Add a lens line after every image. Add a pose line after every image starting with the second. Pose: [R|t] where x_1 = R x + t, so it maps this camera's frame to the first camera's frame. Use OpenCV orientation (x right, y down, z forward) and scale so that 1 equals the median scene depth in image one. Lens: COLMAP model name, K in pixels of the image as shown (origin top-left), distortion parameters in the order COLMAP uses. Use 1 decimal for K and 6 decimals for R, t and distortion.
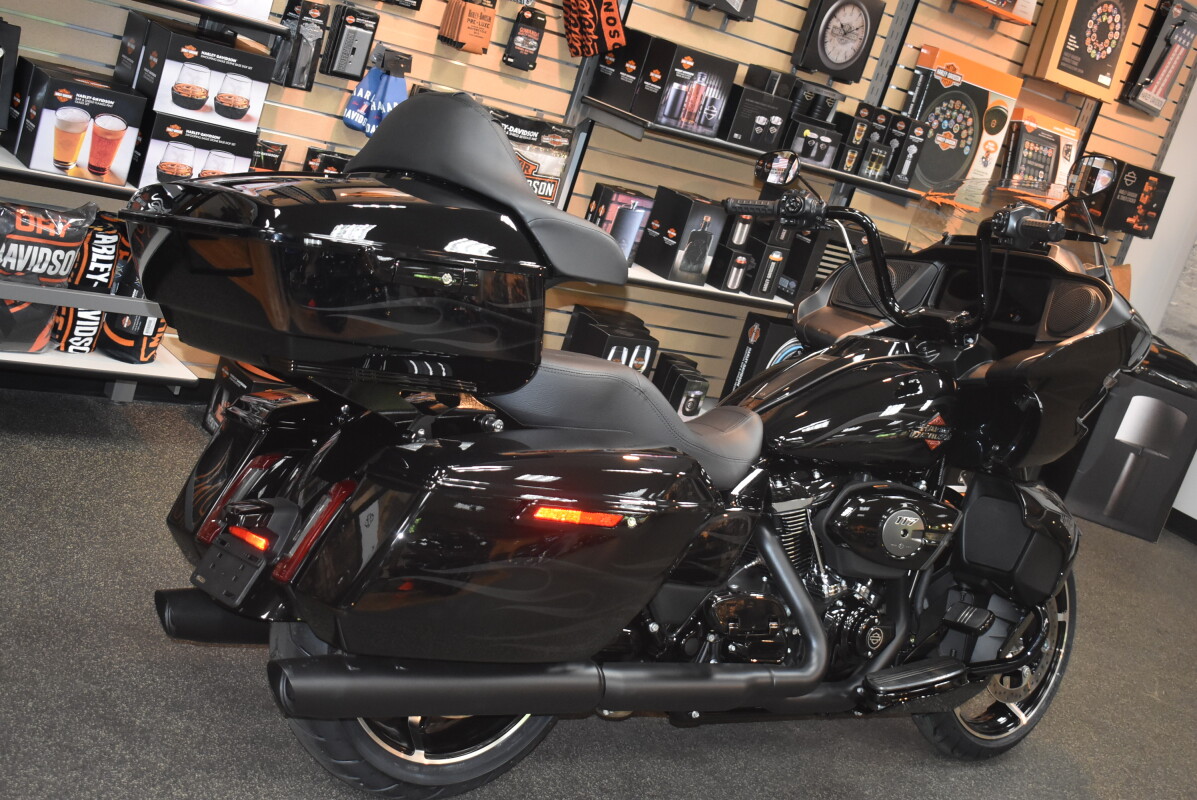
lens RADIAL K [[1609.9, 0, 600.7], [0, 1609.9, 399.4], [0, 0, 1]] dist [-0.042631, 0.000000]
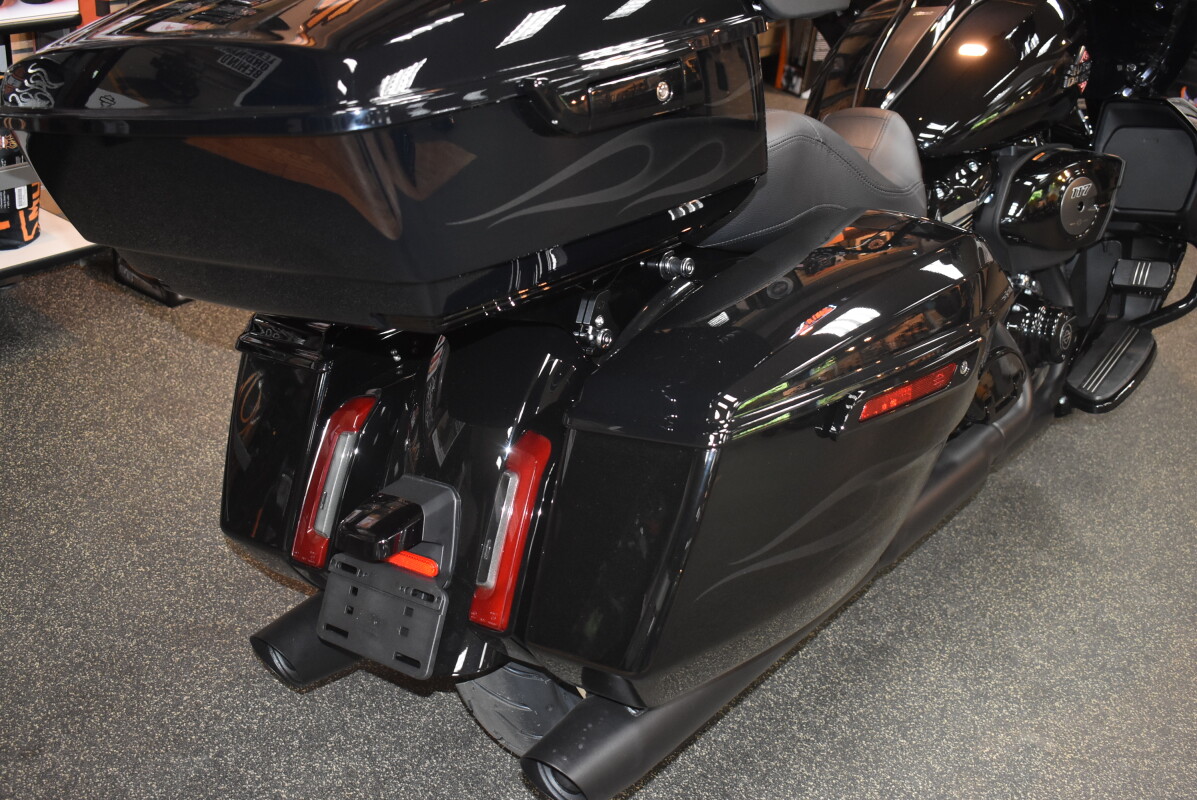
lens RADIAL K [[1300.0, 0, 602.6], [0, 1300.0, 399.7], [0, 0, 1]] dist [-0.065803, 0.000000]
pose [[0.944602, -0.305121, 0.120951, -0.123358], [0.257351, 0.917239, 0.304044, -0.072323], [-0.203711, -0.256074, 0.944949, 0.341962]]
